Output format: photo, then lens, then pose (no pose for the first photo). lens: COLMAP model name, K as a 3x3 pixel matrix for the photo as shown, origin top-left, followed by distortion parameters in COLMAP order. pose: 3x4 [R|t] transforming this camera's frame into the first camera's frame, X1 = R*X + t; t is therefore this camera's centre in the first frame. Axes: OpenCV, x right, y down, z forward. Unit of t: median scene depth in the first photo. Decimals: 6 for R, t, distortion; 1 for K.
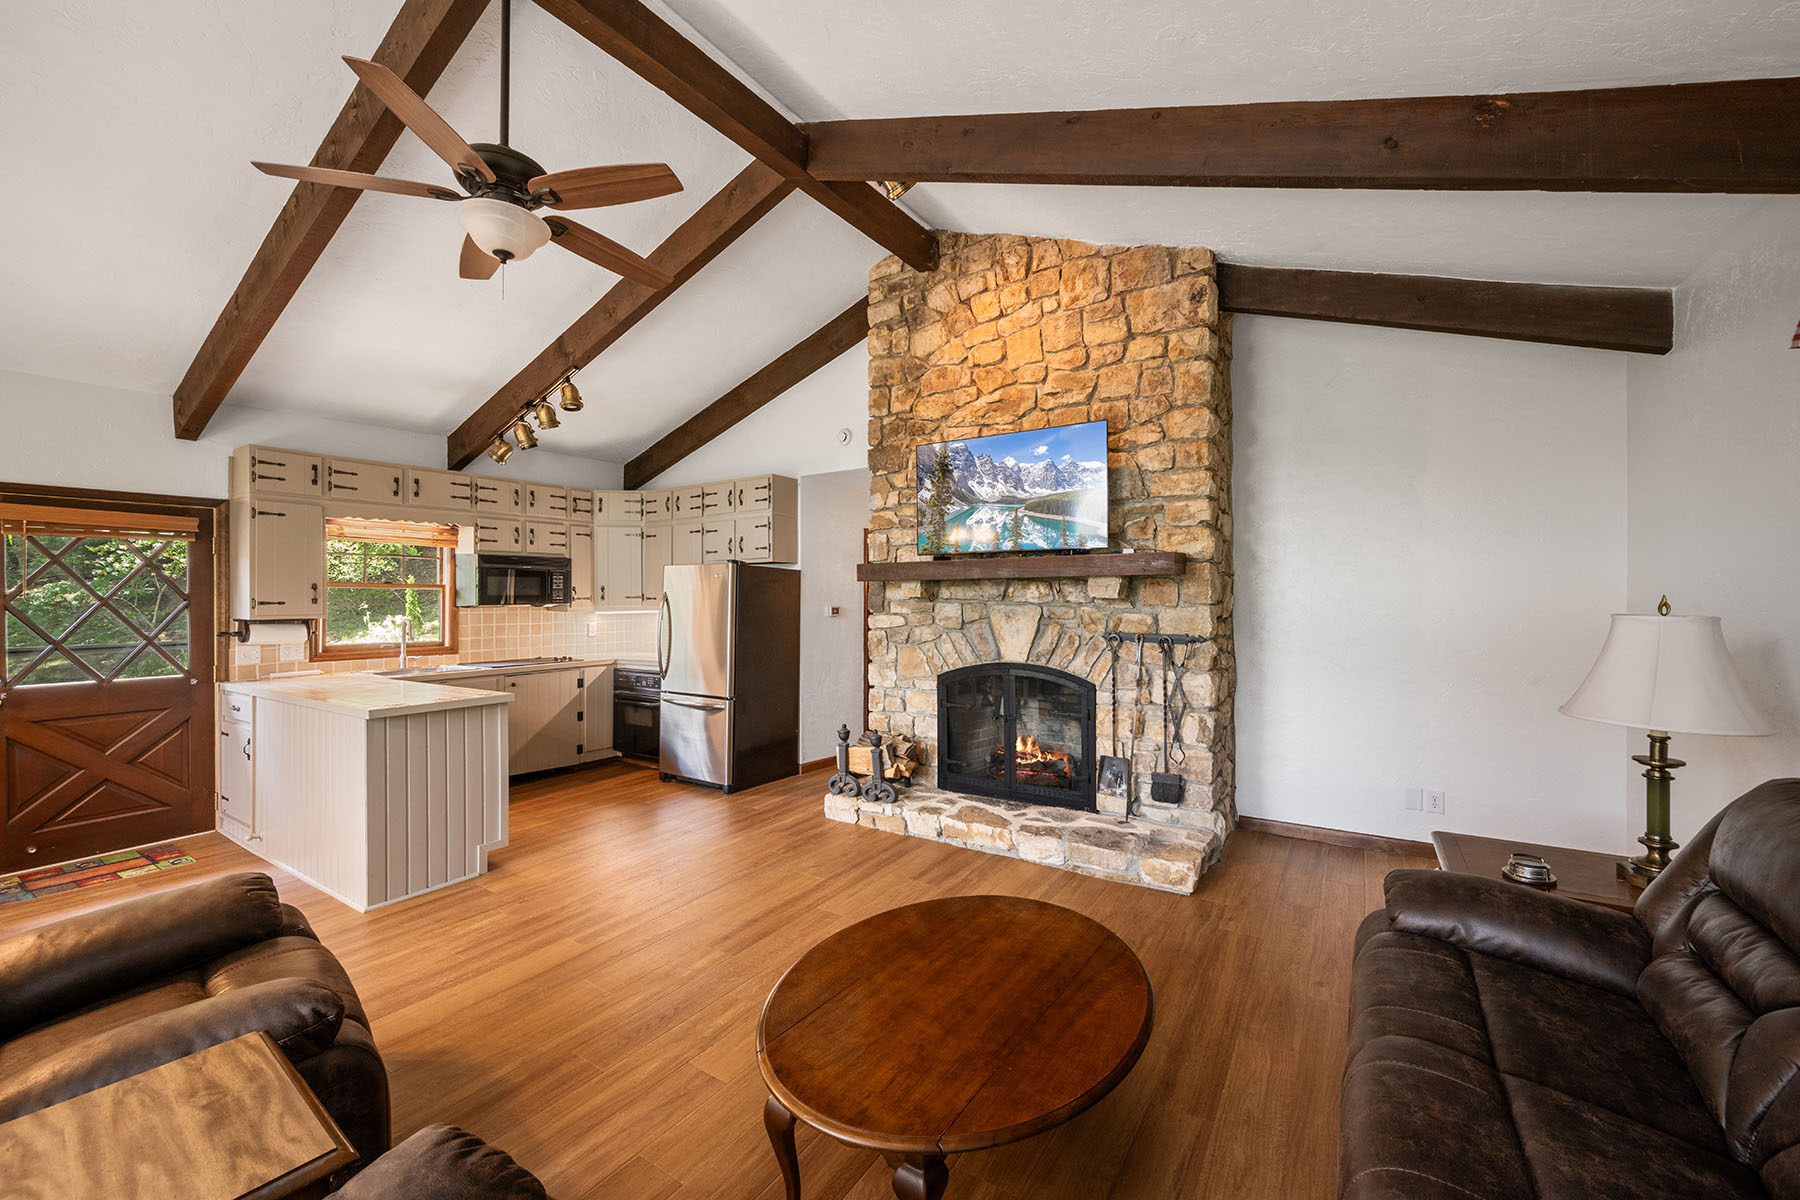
lens RADIAL K [[696.0, 0, 898.8], [0, 696.0, 613.9], [0, 0, 1]] dist [-0.000185, -0.000382]
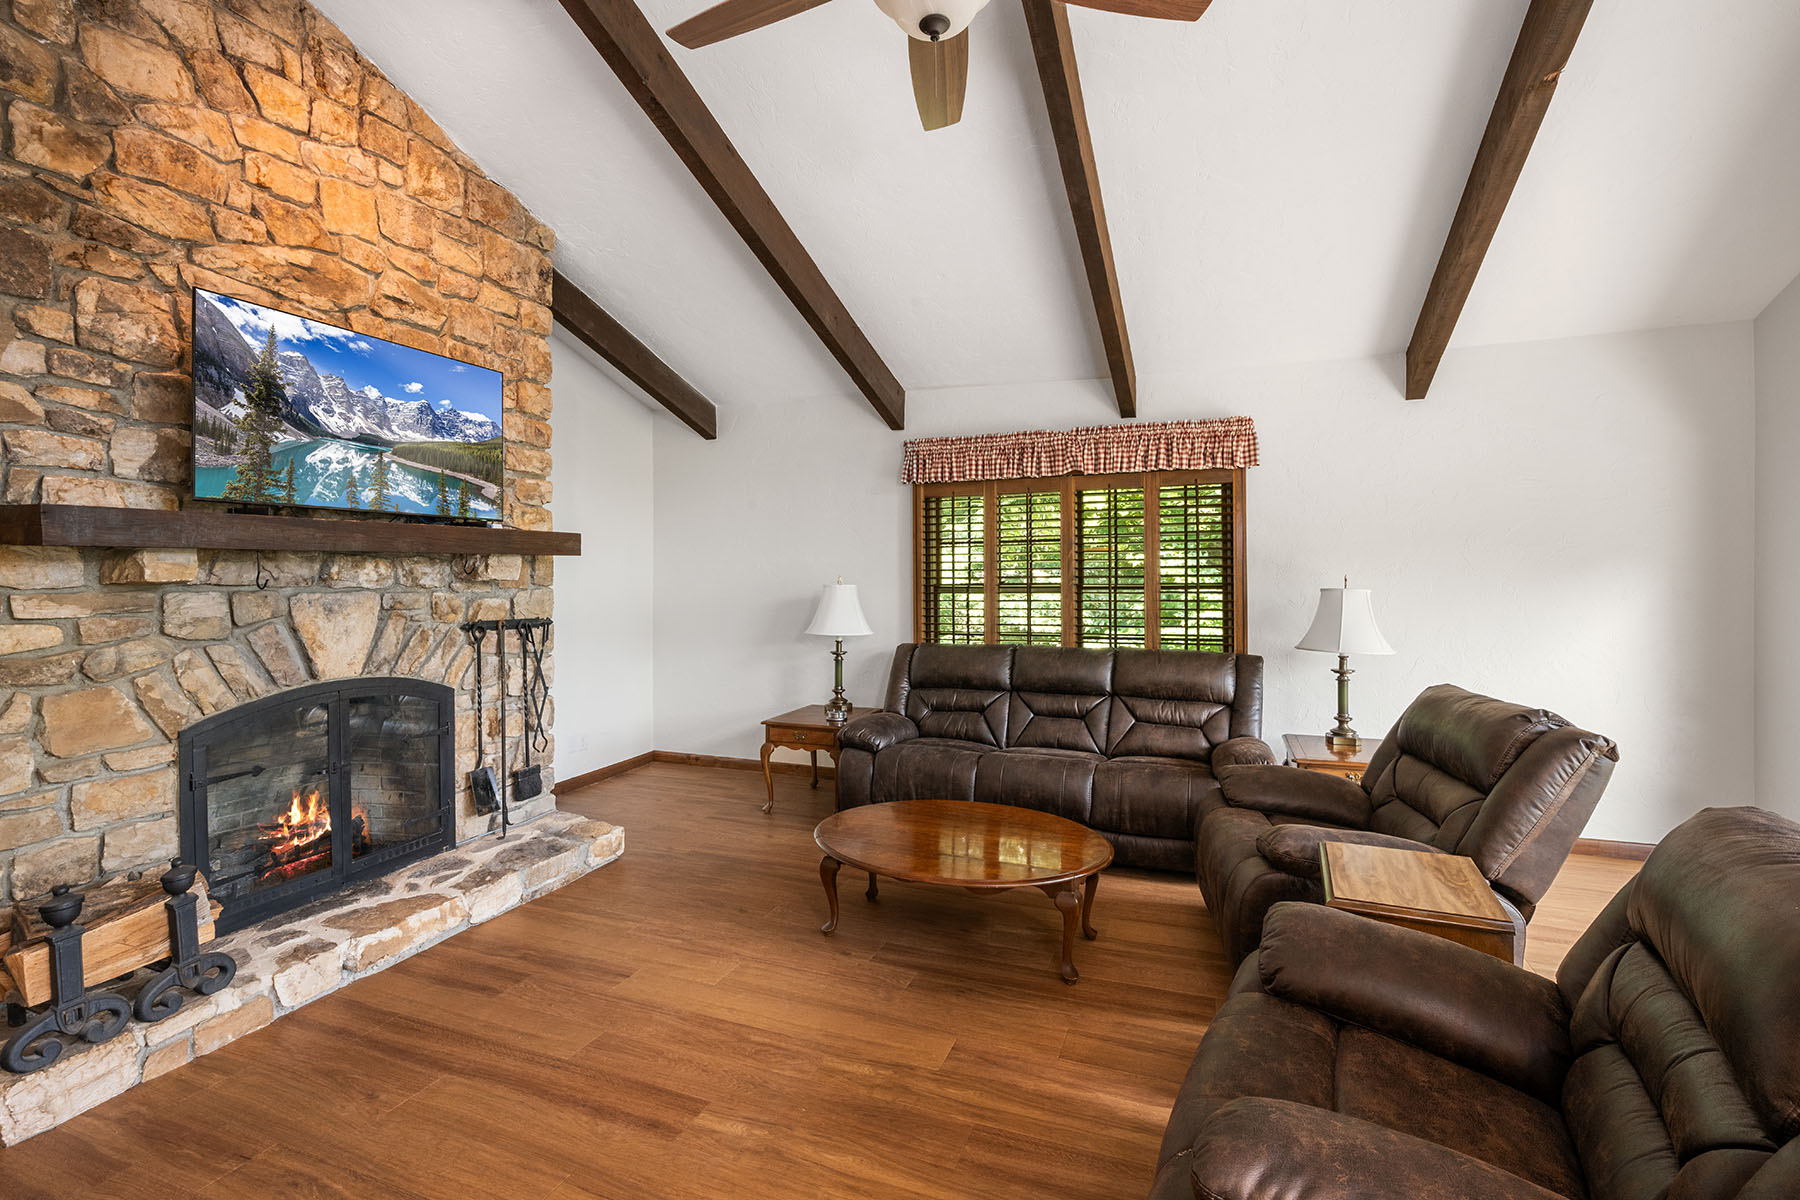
lens RADIAL K [[803.4, 0, 885.5], [0, 803.4, 612.8], [0, 0, 1]] dist [-0.001226, -0.000132]
pose [[-0.176064, -0.039393, 0.983590, -0.646215], [0.037591, 0.998201, 0.046707, -0.009343], [-0.983661, 0.045197, -0.174267, 0.602065]]
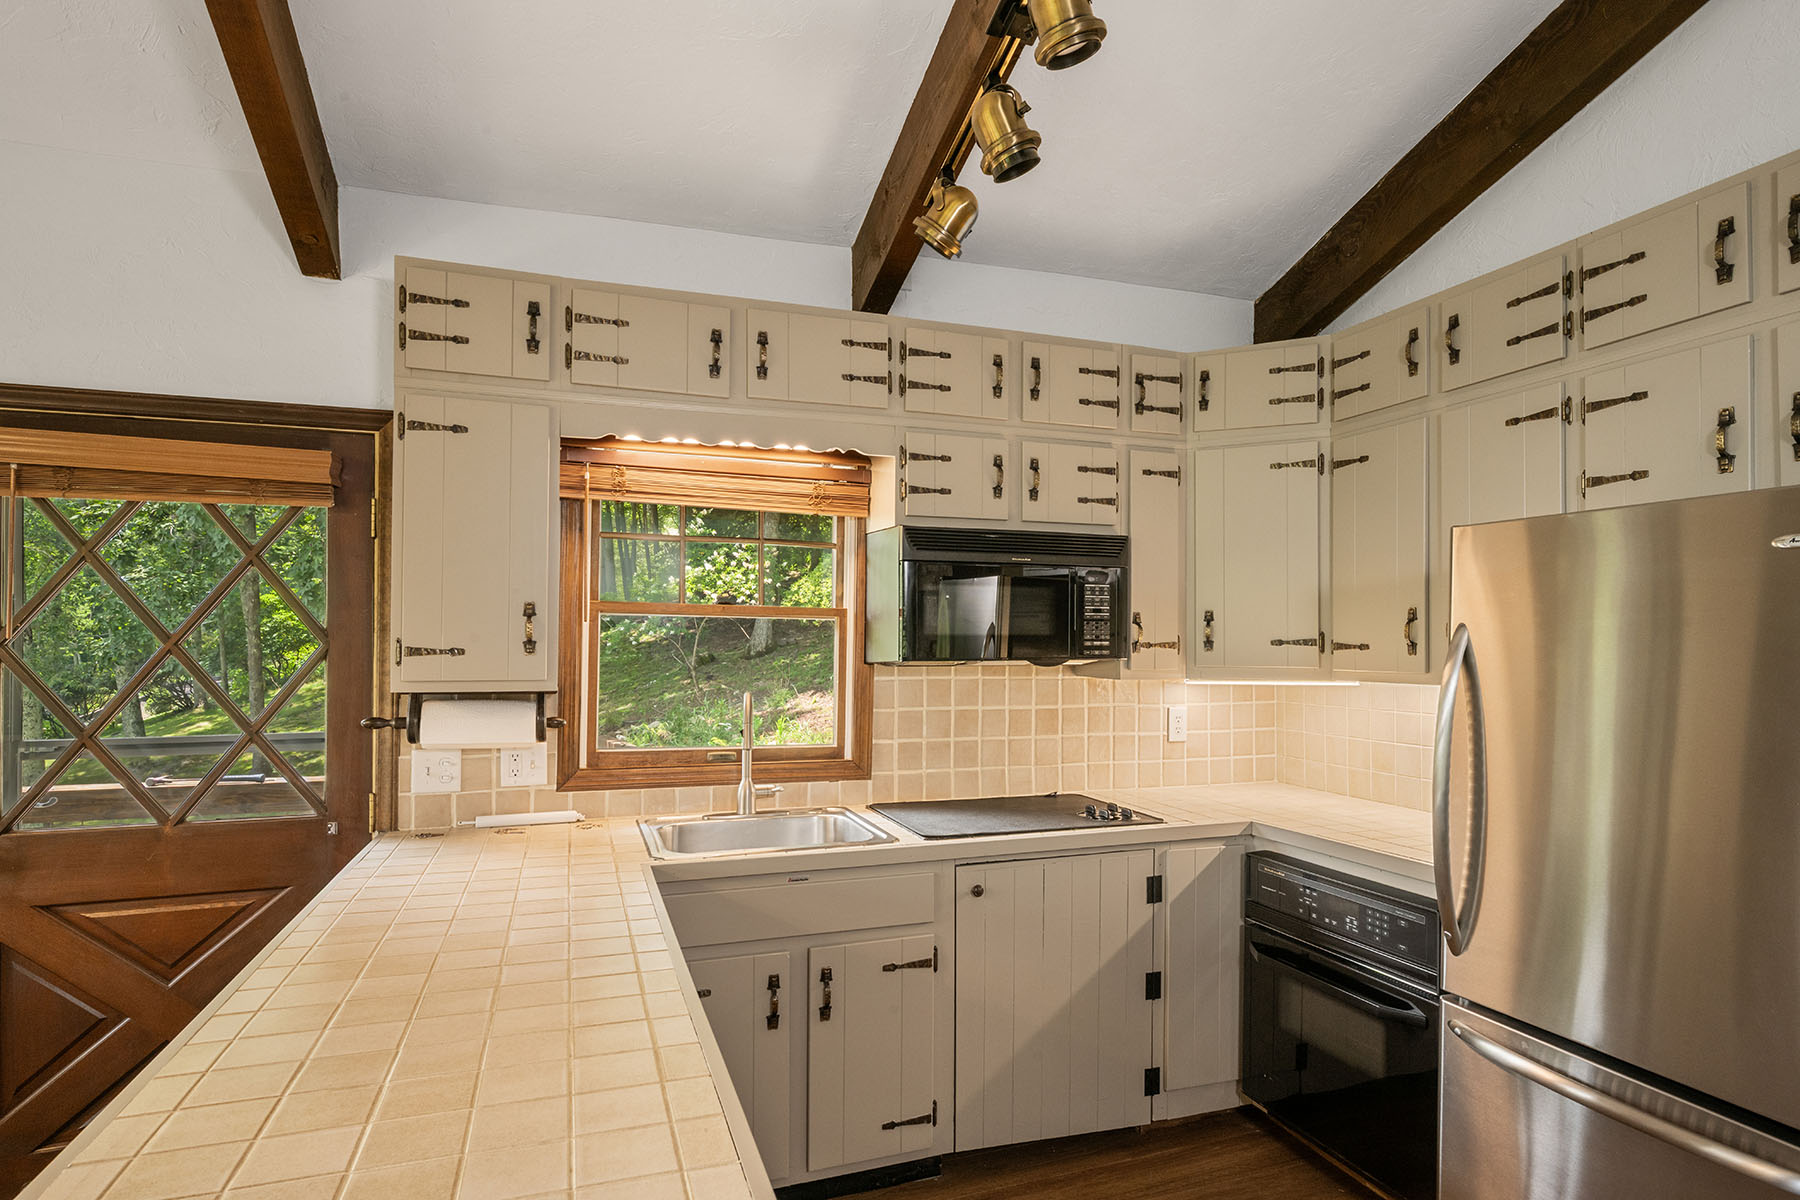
lens RADIAL K [[964.6, 0, 903.0], [0, 964.6, 589.9], [0, 0, 1]] dist [0.000172, -0.001264]
pose [[0.792259, -0.025772, -0.609640, -0.337499], [-0.021256, 0.997336, -0.069785, -0.017007], [0.609814, 0.068246, 0.789601, 0.693600]]
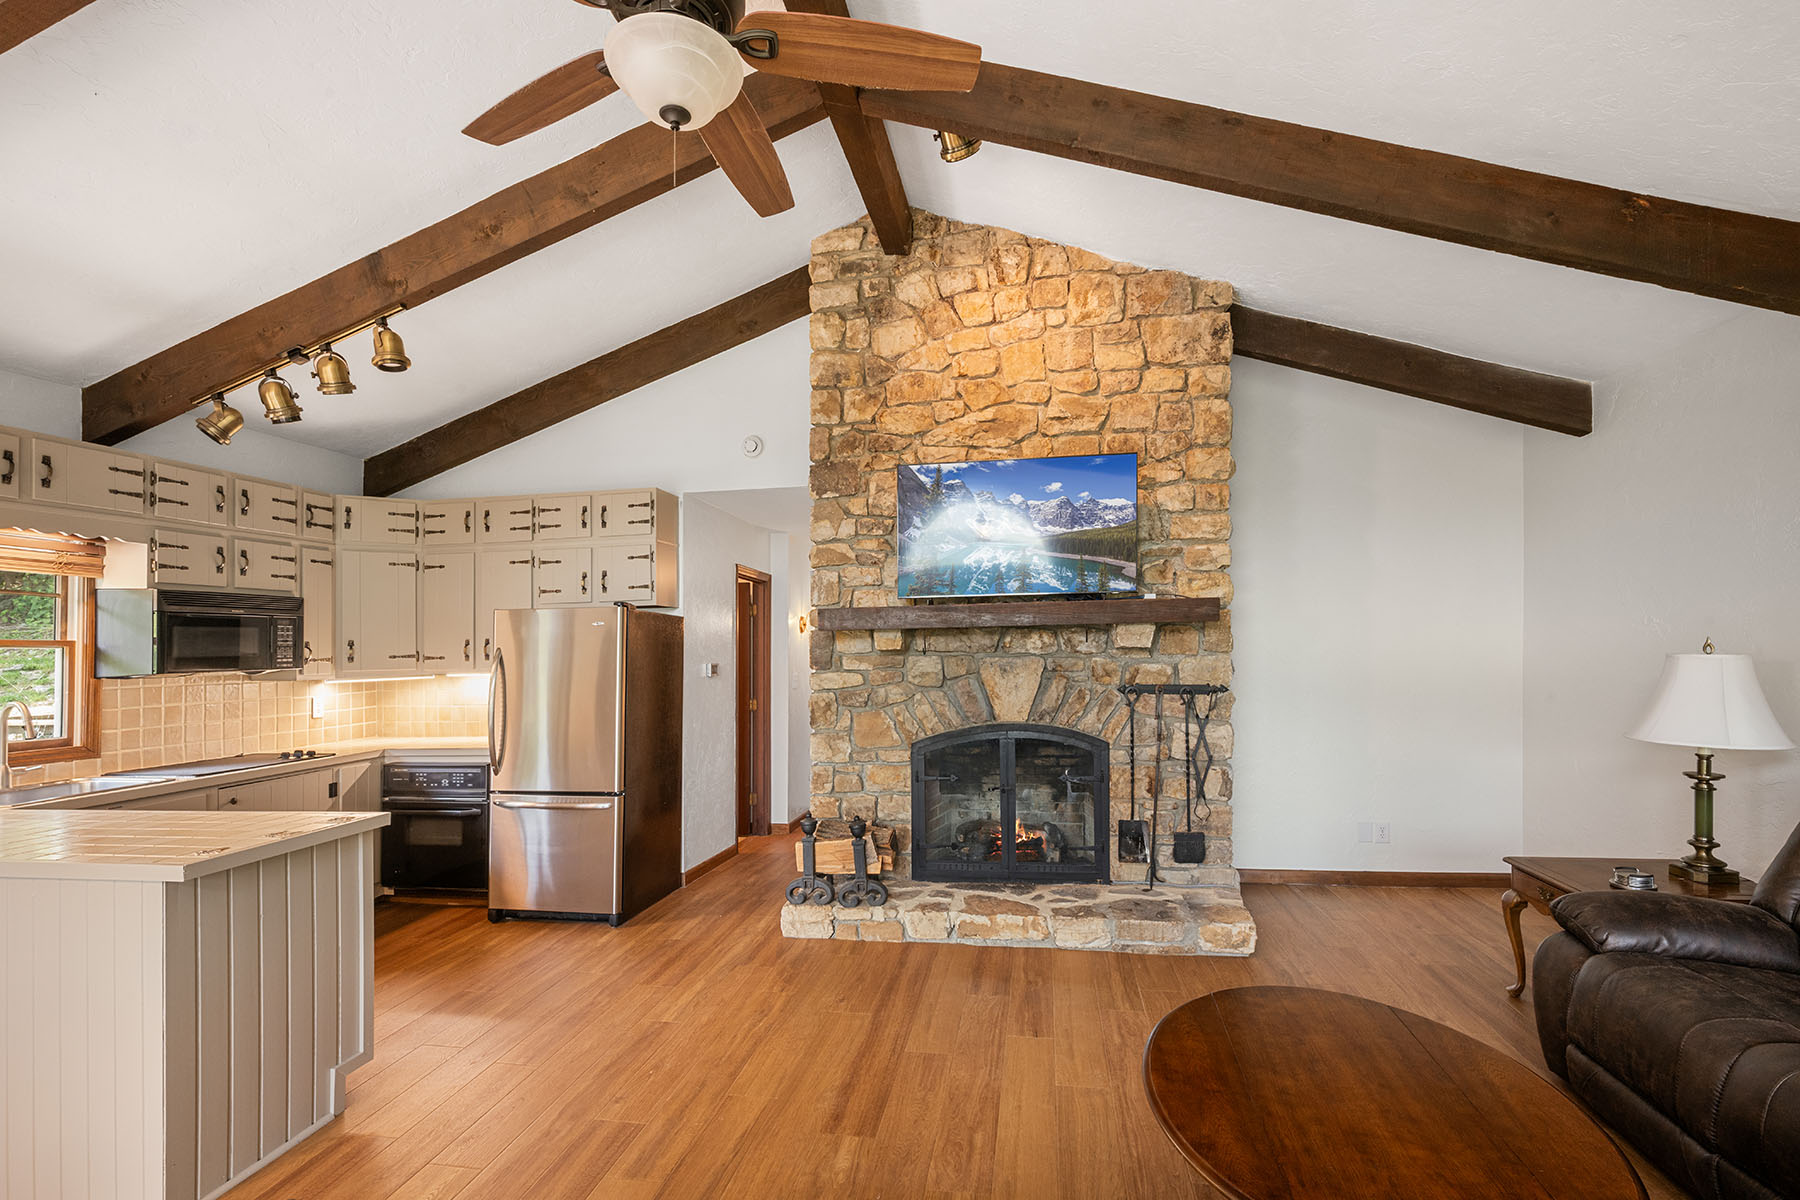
lens RADIAL K [[803.4, 0, 907.0], [0, 803.4, 662.7], [0, 0, 1]] dist [-0.001226, -0.000132]
pose [[0.918045, -0.020969, 0.395922, -0.337213], [0.024130, 0.999704, -0.003004, -0.005561], [-0.395742, 0.012311, 0.918279, 0.126848]]
